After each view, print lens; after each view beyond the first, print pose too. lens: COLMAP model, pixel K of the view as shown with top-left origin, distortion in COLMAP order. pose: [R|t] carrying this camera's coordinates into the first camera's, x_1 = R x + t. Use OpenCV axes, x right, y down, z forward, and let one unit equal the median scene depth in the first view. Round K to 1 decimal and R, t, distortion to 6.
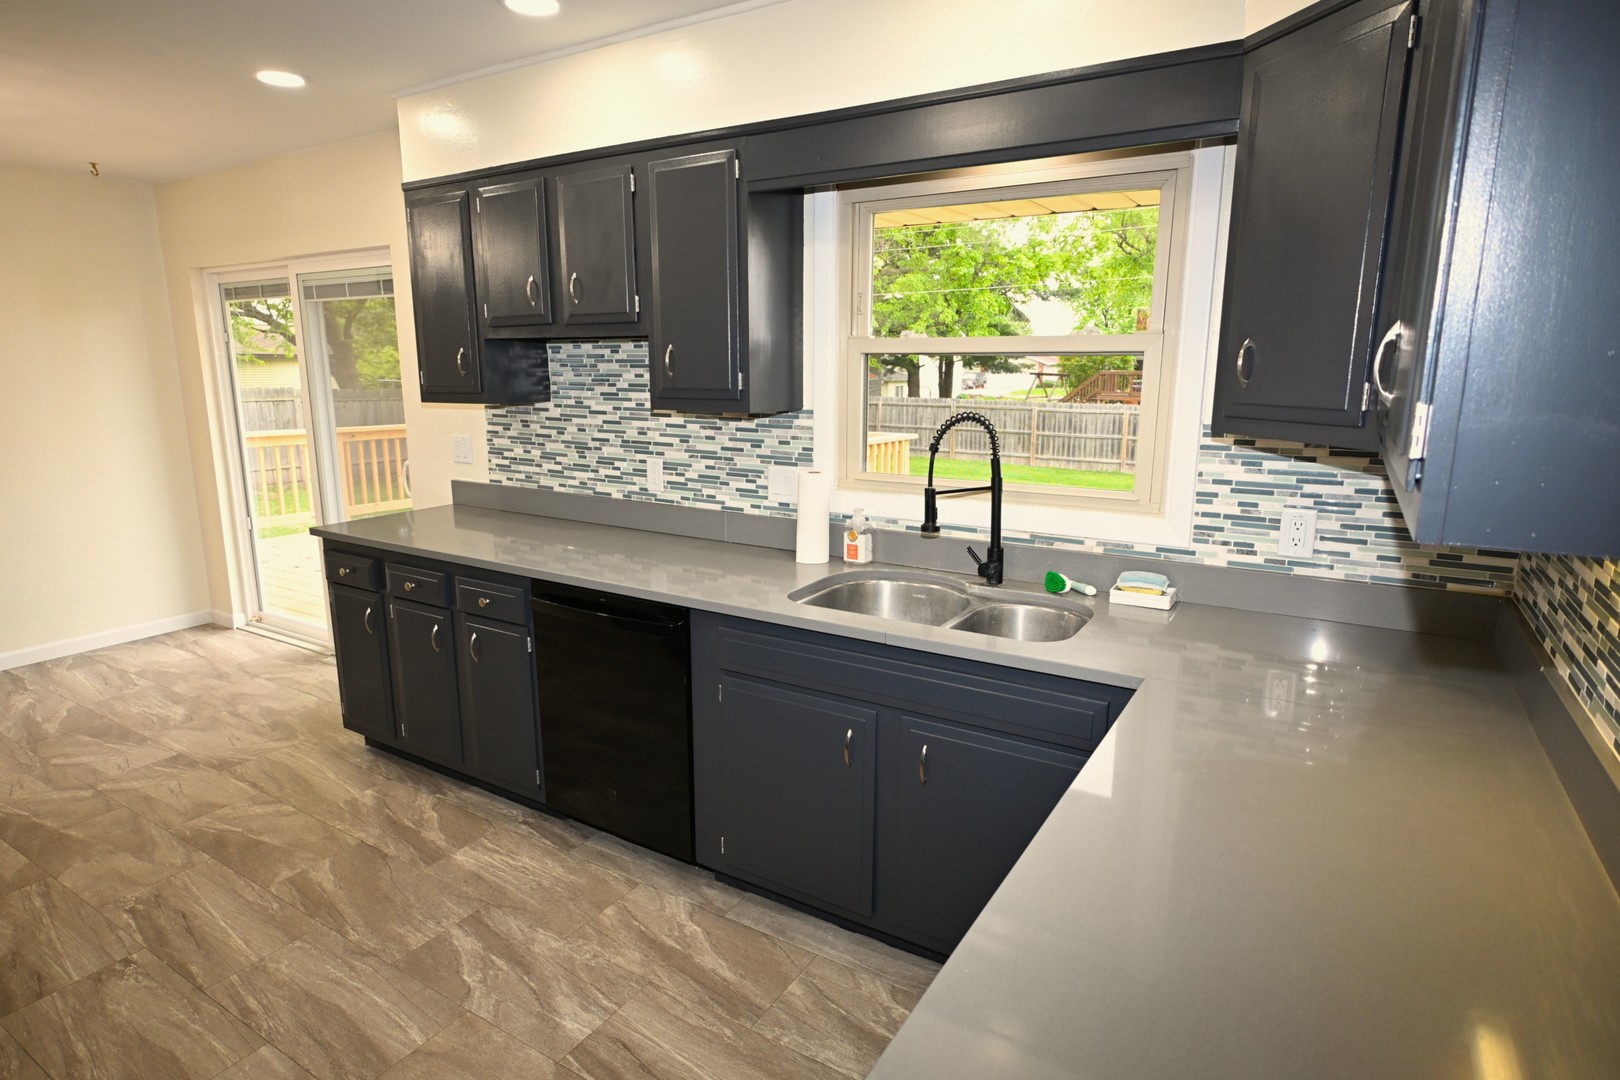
lens RADIAL K [[876.8, 0, 807.6], [0, 876.8, 544.9], [0, 0, 1]] dist [-0.004454, 0.002339]
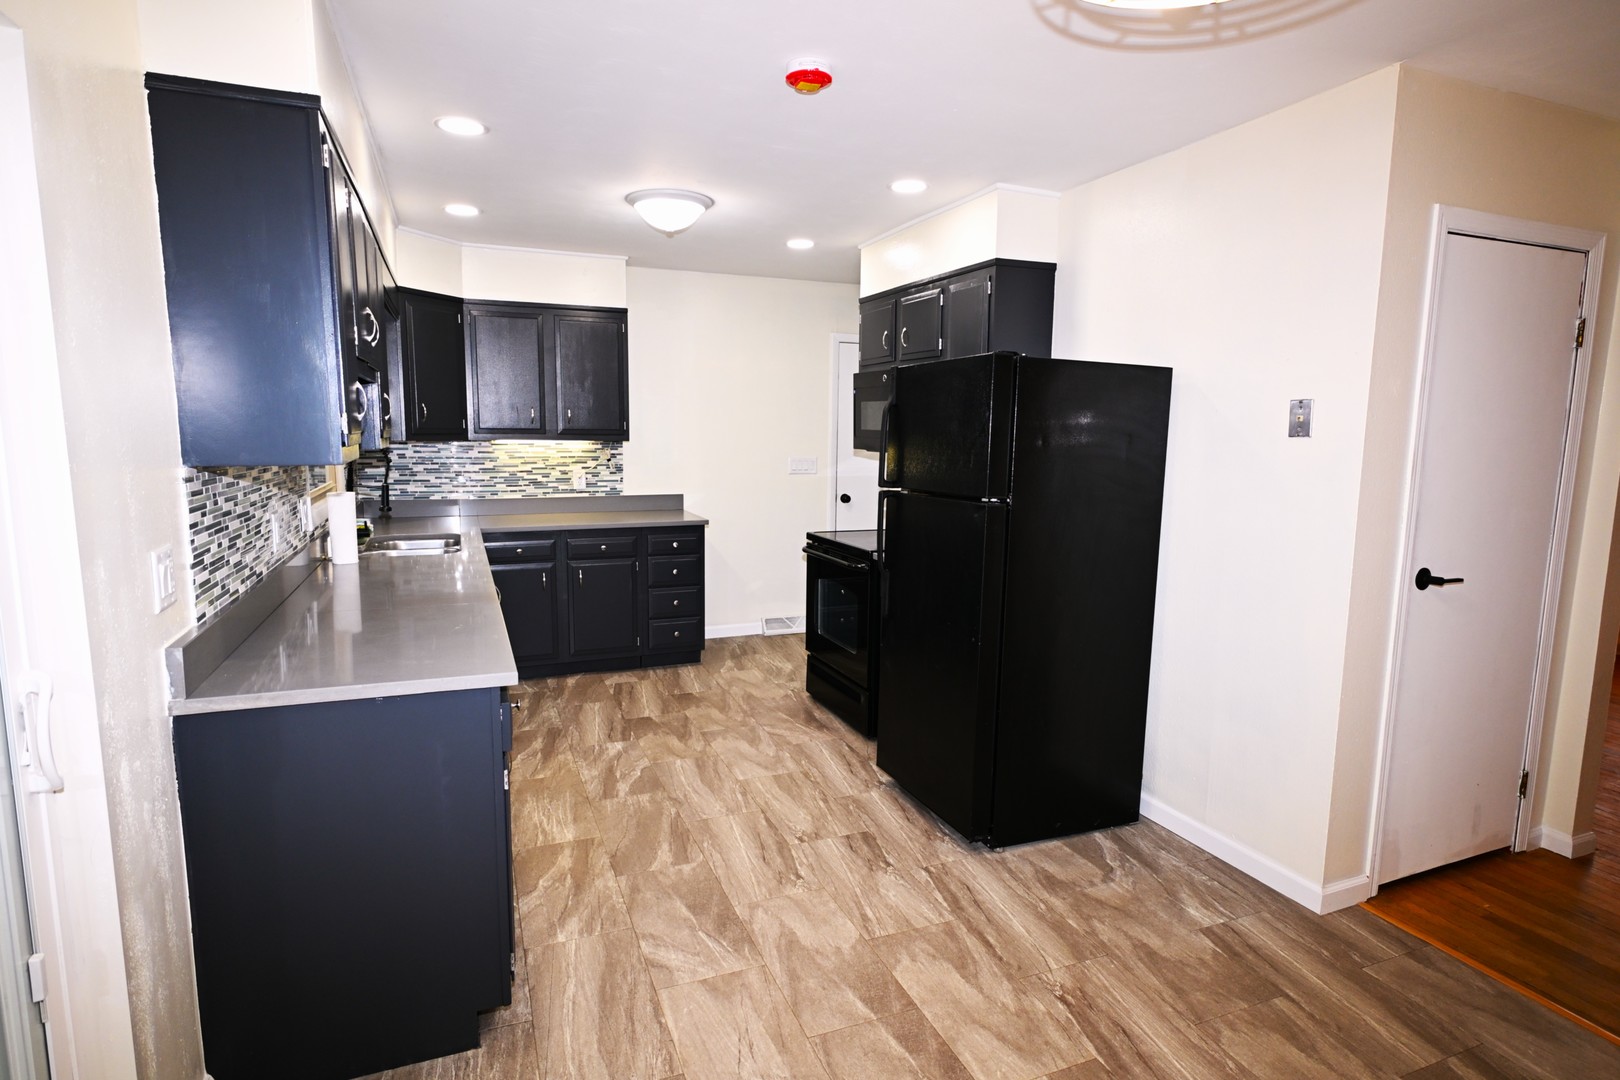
lens RADIAL K [[852.6, 0, 804.0], [0, 852.6, 540.4], [0, 0, 1]] dist [0.000306, 0.001046]
pose [[-0.804156, -0.088174, 0.587843, -1.183906], [0.110504, 0.949523, 0.293591, -0.284628], [-0.584057, 0.301051, -0.753820, 1.445324]]
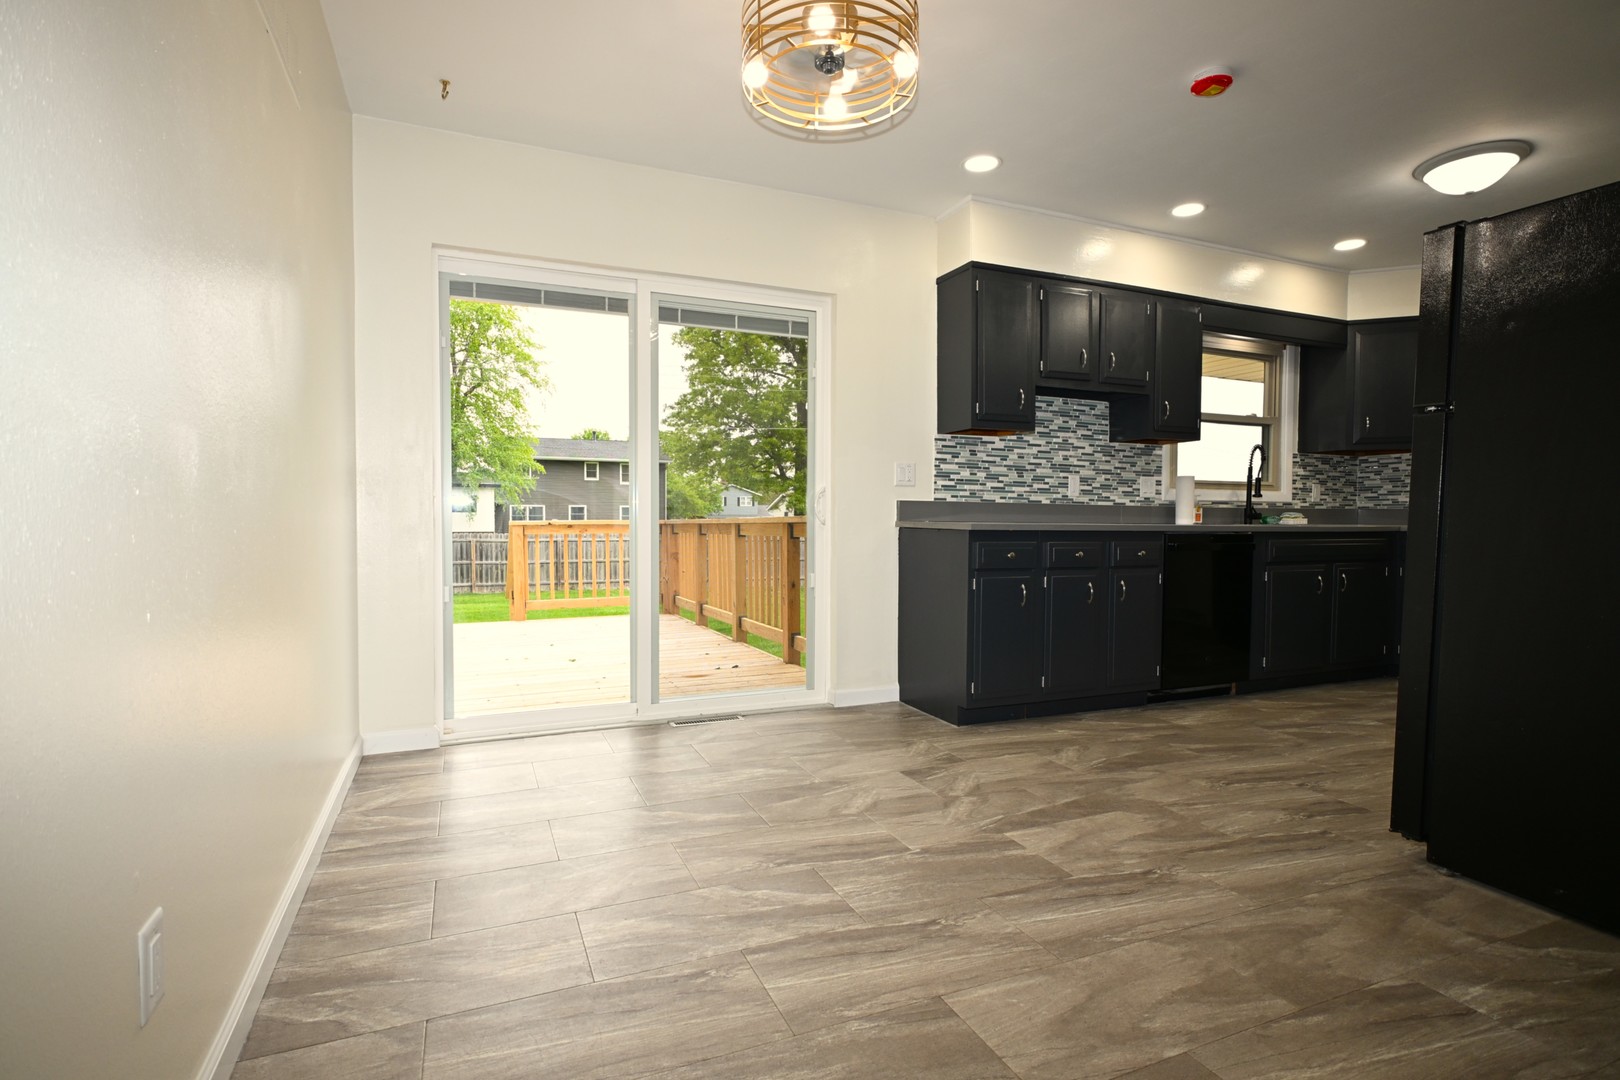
lens RADIAL K [[788.4, 0, 811.5], [0, 788.4, 542.9], [0, 0, 1]] dist [-0.000233, 0.001486]
pose [[0.572953, -0.024394, 0.819225, -1.708585], [0.163085, 0.982962, -0.084789, 0.065954], [-0.803198, 0.182183, 0.567170, 0.653981]]
